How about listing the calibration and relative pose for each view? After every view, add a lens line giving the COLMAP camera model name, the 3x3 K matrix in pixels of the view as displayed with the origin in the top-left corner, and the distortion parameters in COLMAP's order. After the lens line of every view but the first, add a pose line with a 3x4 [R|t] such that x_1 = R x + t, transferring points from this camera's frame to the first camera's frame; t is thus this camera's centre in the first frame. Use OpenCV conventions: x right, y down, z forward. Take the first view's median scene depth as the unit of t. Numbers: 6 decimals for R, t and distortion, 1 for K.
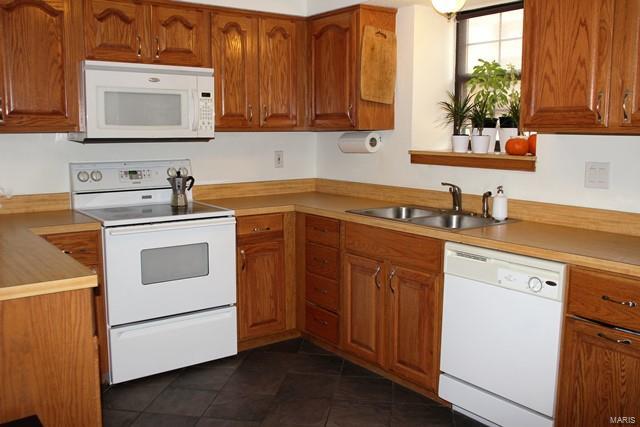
lens RADIAL K [[591.7, 0, 320.7], [0, 591.7, 203.8], [0, 0, 1]] dist [-0.081561, 0.078957]
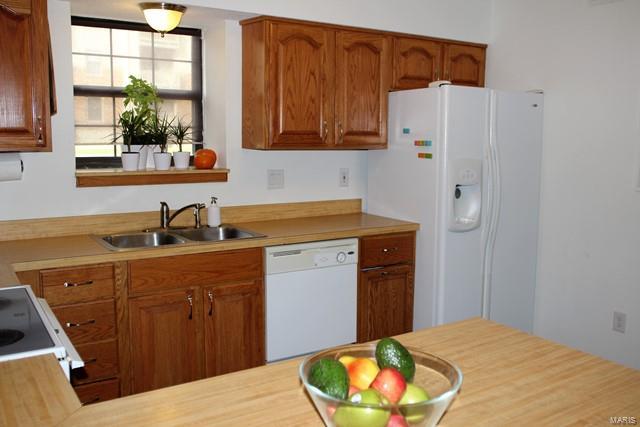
lens RADIAL K [[591.7, 0, 320.7], [0, 591.7, 203.8], [0, 0, 1]] dist [-0.081561, 0.078957]
pose [[0.083192, -0.118618, 0.989449, -0.771680], [0.115098, 0.987390, 0.108694, -0.112951], [-0.989864, 0.104841, 0.095796, 0.665631]]
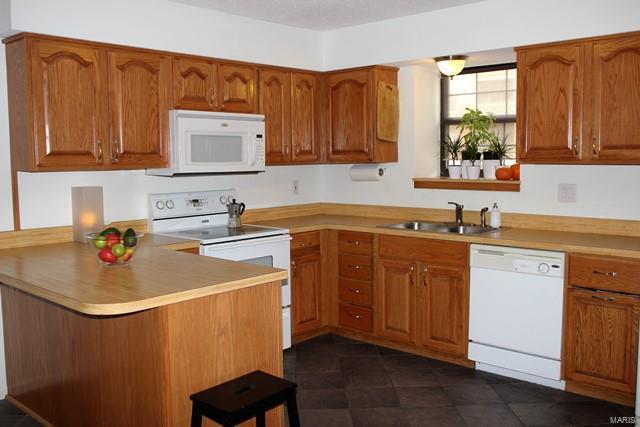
lens RADIAL K [[591.7, 0, 320.7], [0, 591.7, 203.8], [0, 0, 1]] dist [-0.081561, 0.078957]
pose [[0.982820, -0.027321, 0.182533, -0.327195], [0.035772, 0.998427, -0.043171, 0.015131], [-0.181066, 0.048959, 0.982251, -0.252056]]
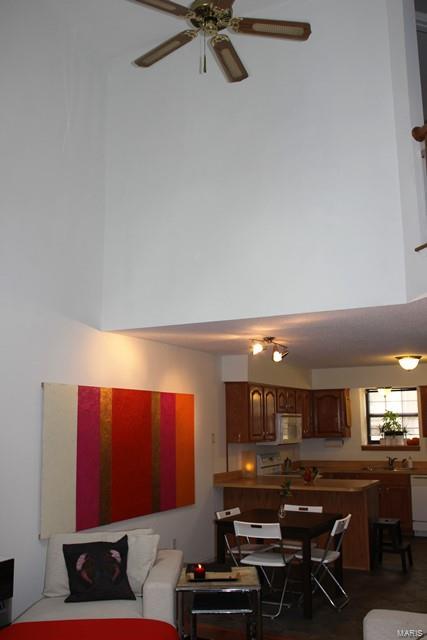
lens RADIAL K [[591.7, 0, 213.5], [0, 591.7, 320.0], [0, 0, 1]] dist [-0.081561, 0.078957]
pose [[0.908027, 0.063123, 0.414129, -1.723467], [0.062646, 0.957005, -0.283228, 0.077693], [-0.414202, 0.283122, 0.865031, -1.213670]]
